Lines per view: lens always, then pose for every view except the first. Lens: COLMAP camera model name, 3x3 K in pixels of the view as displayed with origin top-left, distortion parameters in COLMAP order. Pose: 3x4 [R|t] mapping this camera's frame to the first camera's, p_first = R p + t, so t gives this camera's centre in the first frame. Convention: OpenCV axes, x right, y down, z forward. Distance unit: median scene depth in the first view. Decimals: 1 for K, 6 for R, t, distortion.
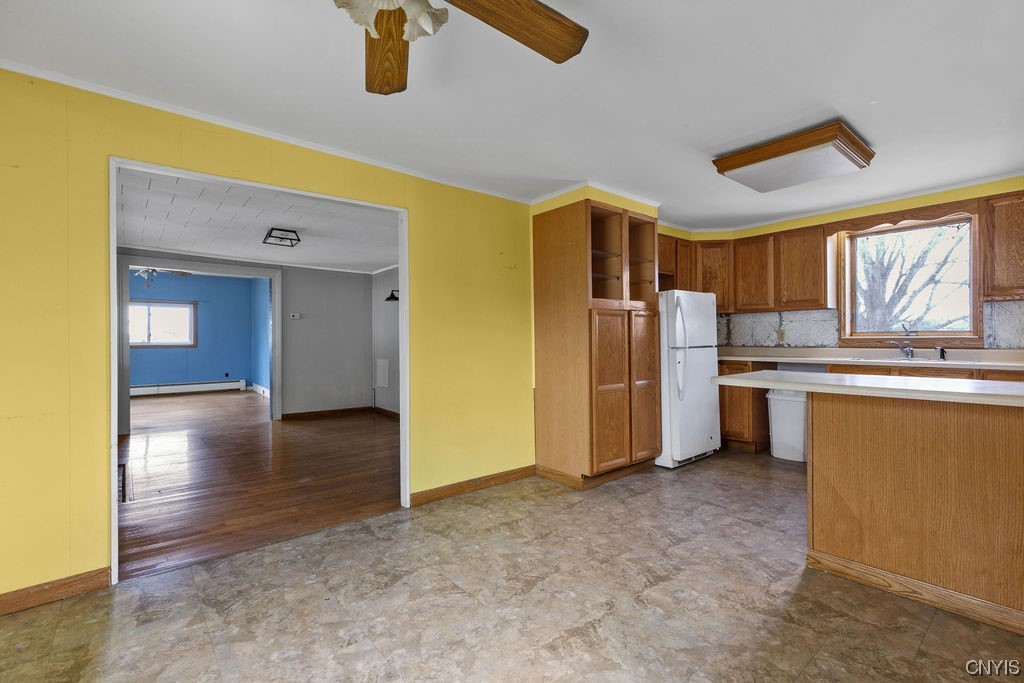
lens RADIAL K [[461.7, 0, 516.1], [0, 461.7, 338.6], [0, 0, 1]] dist [0.005829, -0.001752]
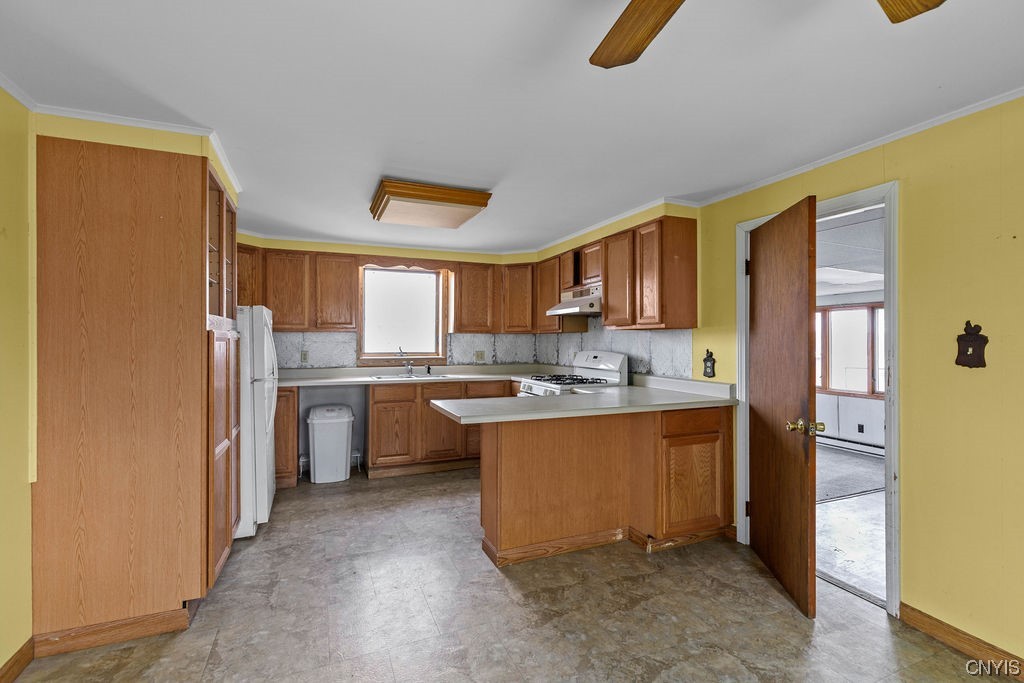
lens RADIAL K [[461.7, 0, 513.3], [0, 461.7, 340.0], [0, 0, 1]] dist [0.005829, -0.001752]
pose [[0.298804, 0.009582, 0.954266, -0.395792], [-0.003395, 0.999954, -0.008977, -0.059871], [-0.954308, -0.000558, 0.298823, 0.506180]]
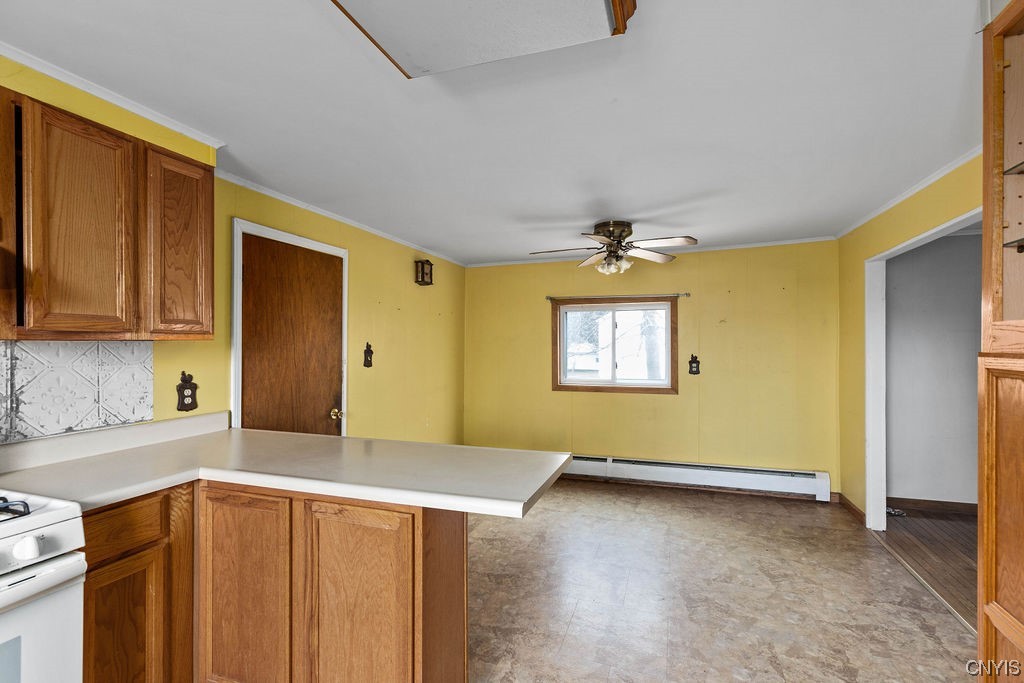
lens RADIAL K [[461.7, 0, 513.0], [0, 461.7, 346.7], [0, 0, 1]] dist [0.005829, -0.001752]
pose [[-0.862558, 0.012551, -0.505802, 0.773704], [0.007959, 0.999905, 0.011240, -0.096200], [0.505895, 0.005670, -0.862576, 1.381191]]
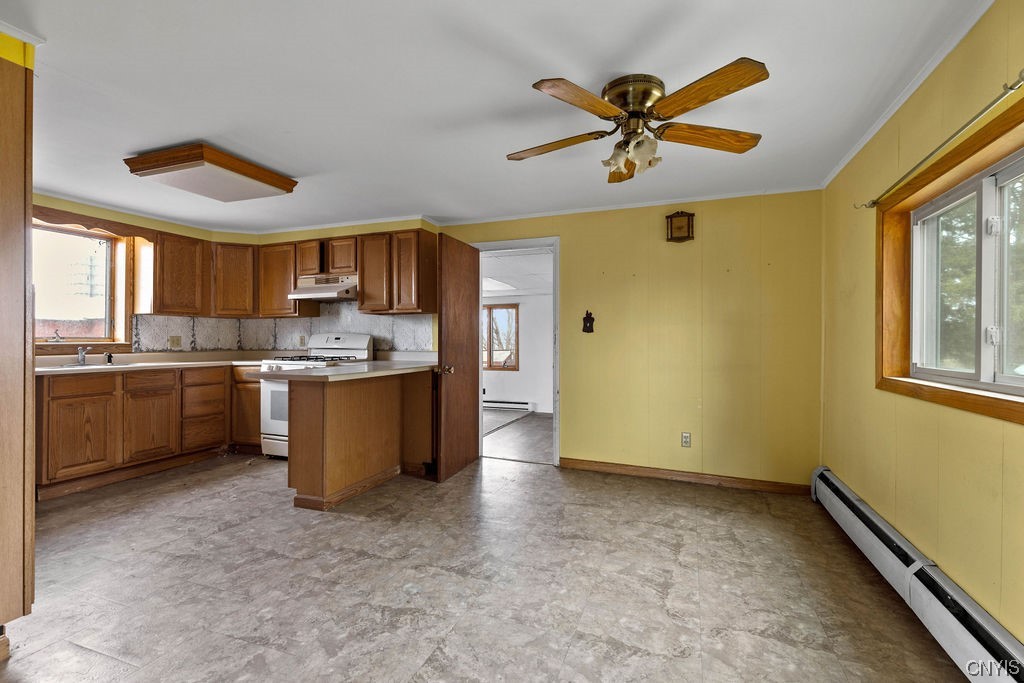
lens RADIAL K [[461.7, 0, 514.6], [0, 461.7, 337.9], [0, 0, 1]] dist [0.005829, -0.001752]
pose [[-0.485634, 0.012325, 0.874075, -0.683200], [0.006112, 0.999924, -0.010703, 0.002674], [-0.874141, 0.000145, -0.485673, 0.965590]]
